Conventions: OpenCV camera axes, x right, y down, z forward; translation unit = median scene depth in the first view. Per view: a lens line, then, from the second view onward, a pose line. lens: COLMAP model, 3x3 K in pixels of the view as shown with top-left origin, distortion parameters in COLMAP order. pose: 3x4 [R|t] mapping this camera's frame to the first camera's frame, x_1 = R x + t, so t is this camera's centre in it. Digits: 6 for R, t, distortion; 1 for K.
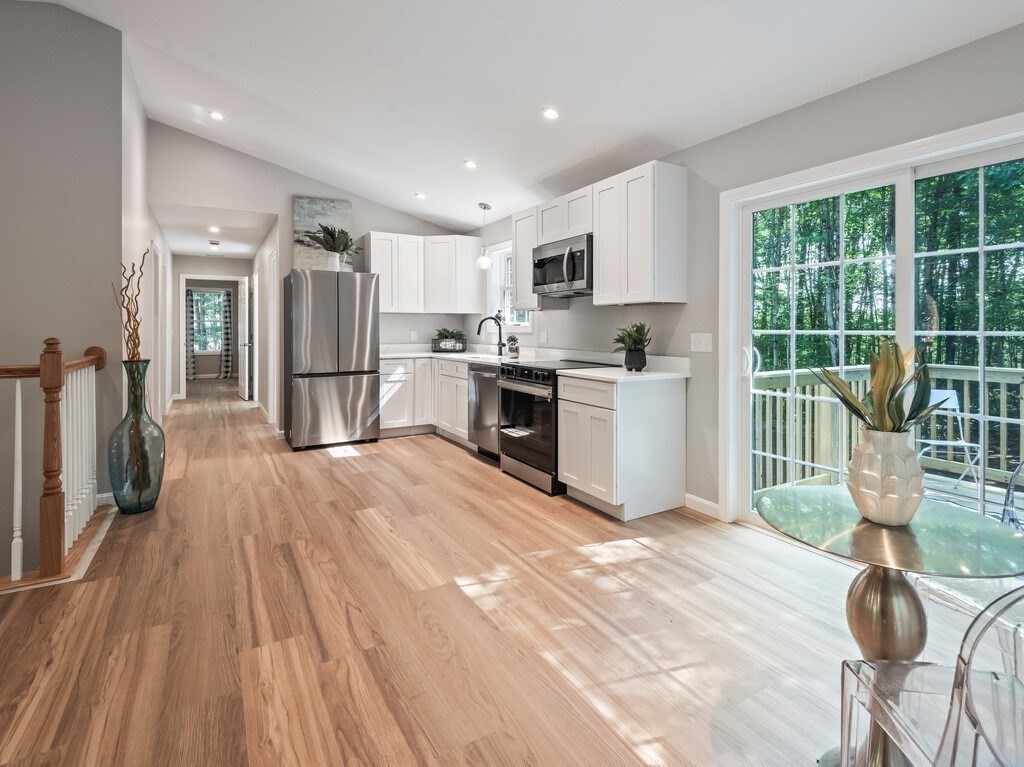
lens RADIAL K [[520.2, 0, 532.6], [0, 520.2, 326.5], [0, 0, 1]] dist [0.028258, -0.013965]
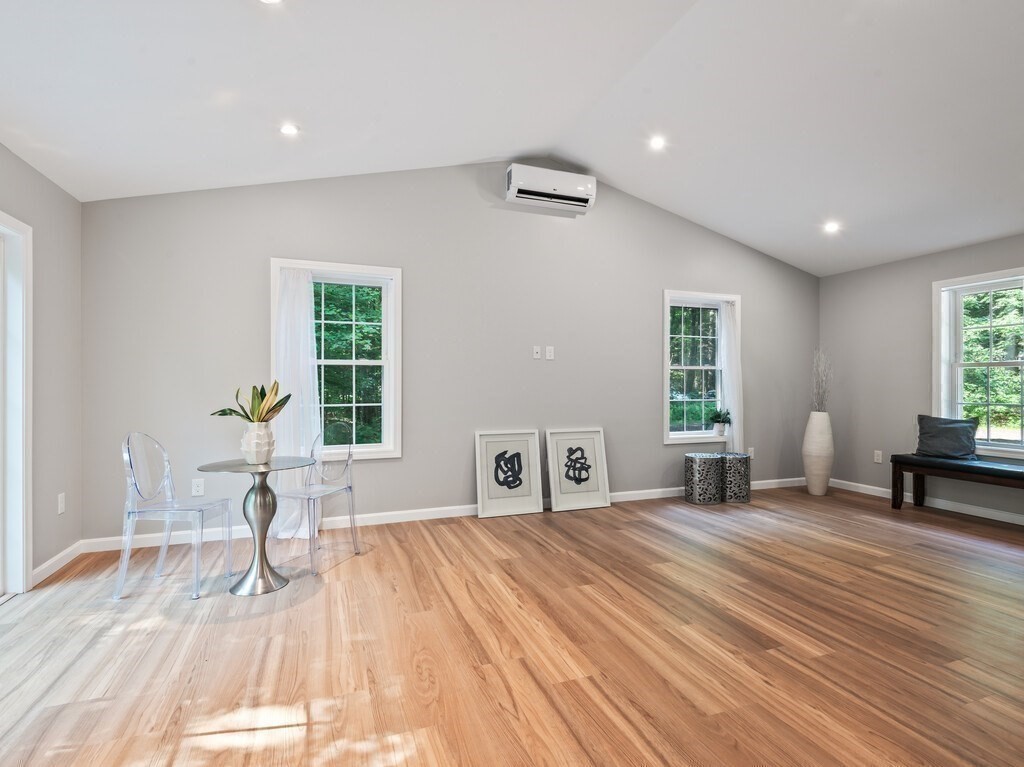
lens RADIAL K [[520.2, 0, 524.0], [0, 520.2, 389.7], [0, 0, 1]] dist [0.028258, -0.013965]
pose [[-0.982943, -0.006066, 0.183812, -0.350133], [-0.005079, 0.999970, 0.005840, 0.014042], [-0.183842, 0.004807, -0.982944, 1.231808]]
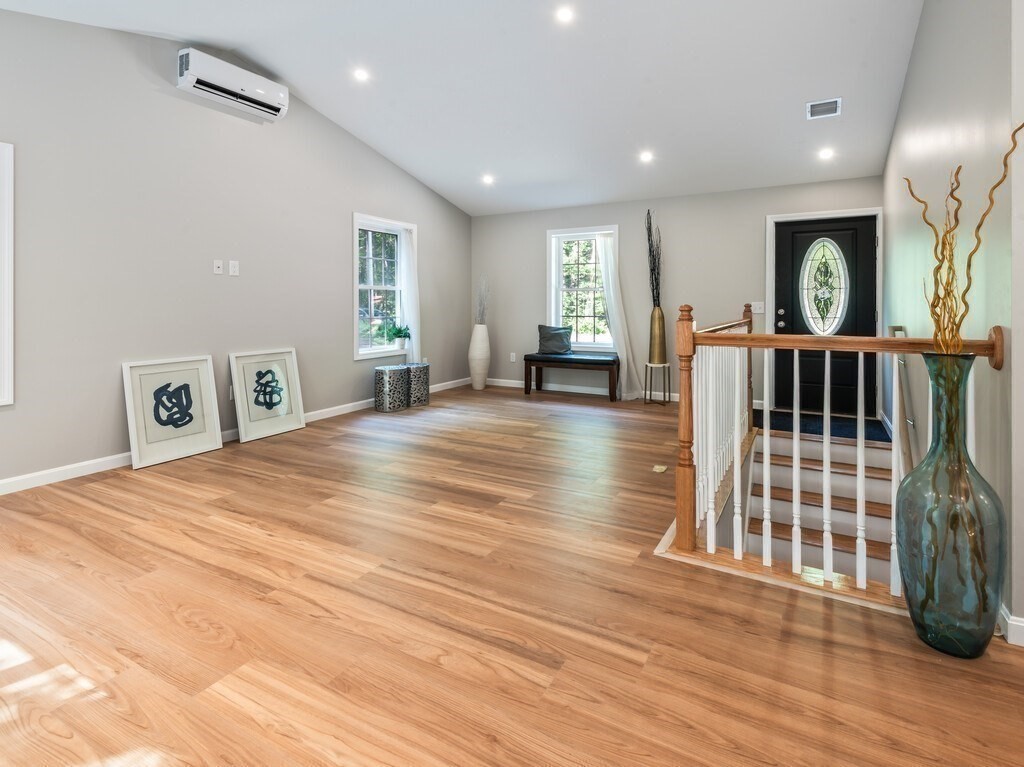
lens RADIAL K [[520.2, 0, 535.2], [0, 520.2, 297.5], [0, 0, 1]] dist [0.028258, -0.013965]
pose [[-0.864543, -0.007647, -0.502500, -0.137855], [0.001227, 0.999849, -0.017328, 0.018969], [0.502557, -0.015598, -0.864404, 1.310830]]
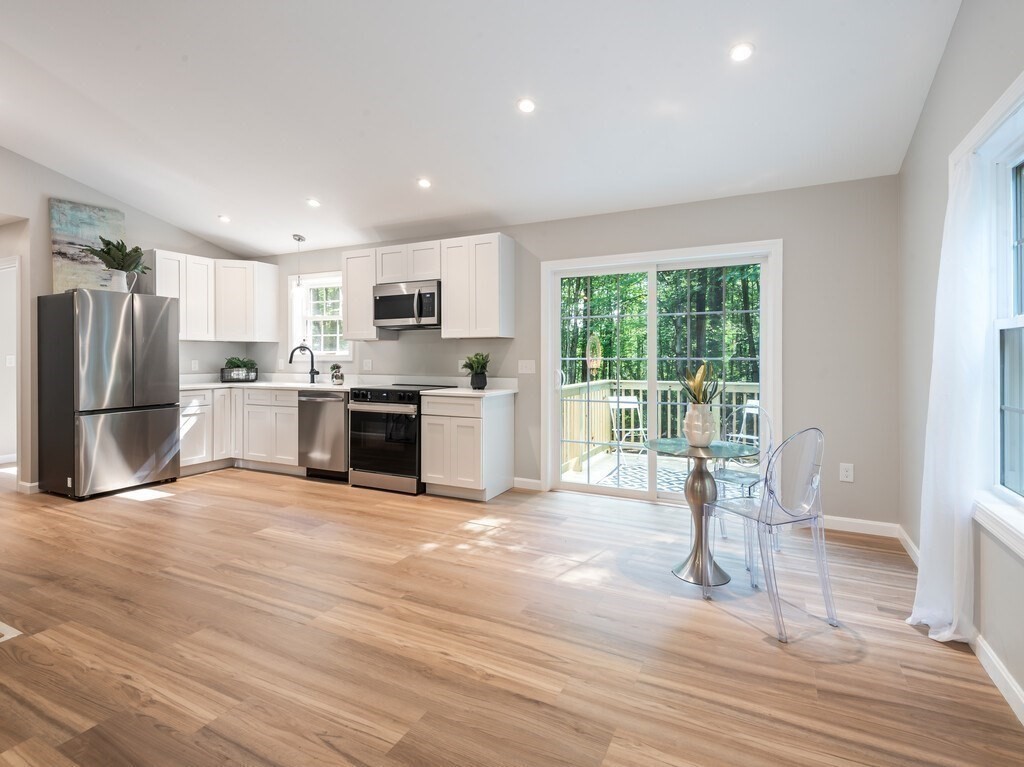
lens RADIAL K [[520.2, 0, 511.7], [0, 520.2, 358.8], [0, 0, 1]] dist [0.028258, -0.013965]
pose [[0.852478, -0.006707, 0.522721, -0.458940], [0.000631, 0.999930, 0.011801, -0.007899], [-0.522763, -0.009730, 0.852422, -0.170693]]
